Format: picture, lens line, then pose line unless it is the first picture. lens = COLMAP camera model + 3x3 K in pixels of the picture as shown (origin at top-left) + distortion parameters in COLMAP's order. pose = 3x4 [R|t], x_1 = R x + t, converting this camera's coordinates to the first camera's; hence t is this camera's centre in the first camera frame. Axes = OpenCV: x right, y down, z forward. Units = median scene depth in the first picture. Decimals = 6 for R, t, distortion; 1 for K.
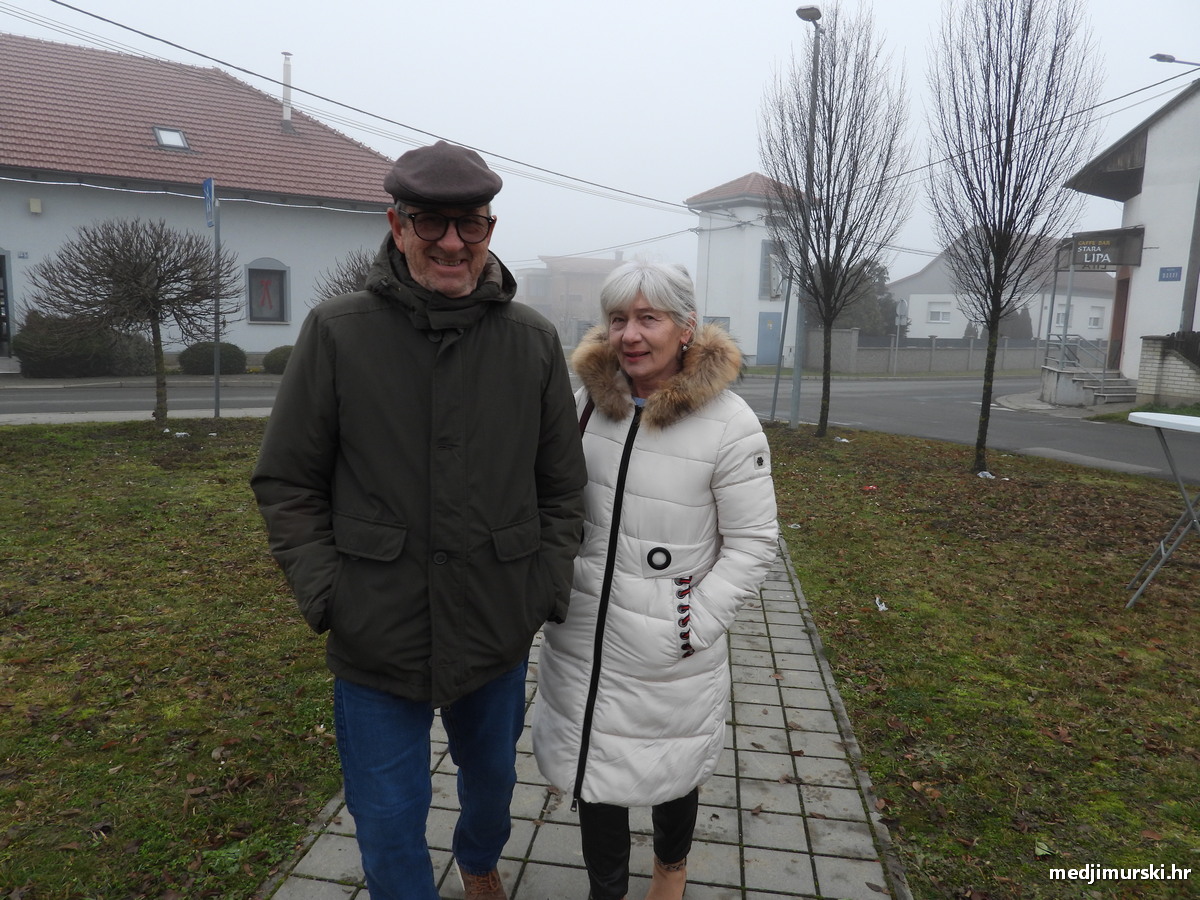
lens RADIAL K [[873.8, 0, 600.0], [0, 873.8, 450.0], [0, 0, 1]] dist [-0.009426, 0.000290]
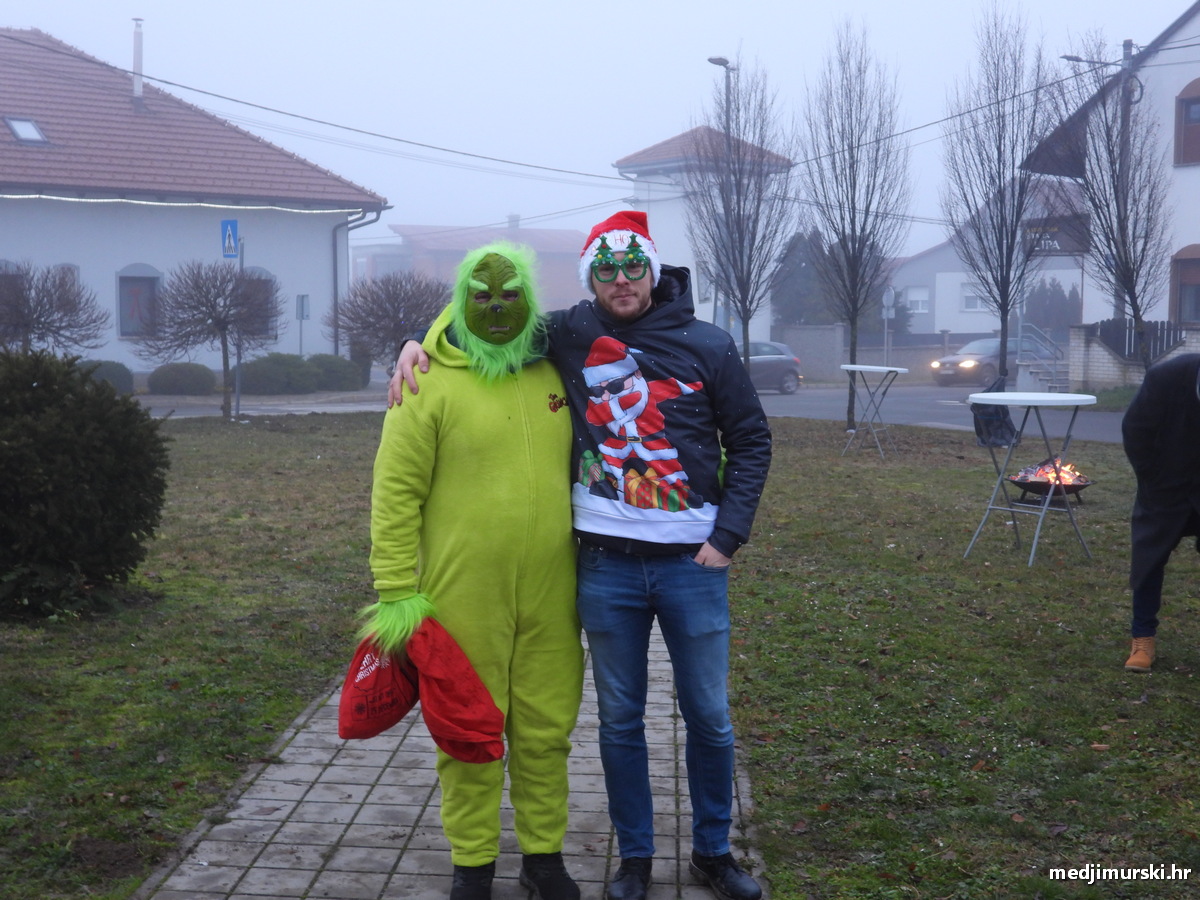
lens RADIAL K [[1534.7, 0, 600.0], [0, 1534.7, 450.0], [0, 0, 1]] dist [0.003131, -0.008802]
pose [[0.996029, -0.035454, 0.081671, -0.058237], [0.040439, 0.997366, -0.060210, 0.076135], [-0.079321, 0.063273, 0.994839, -0.551138]]
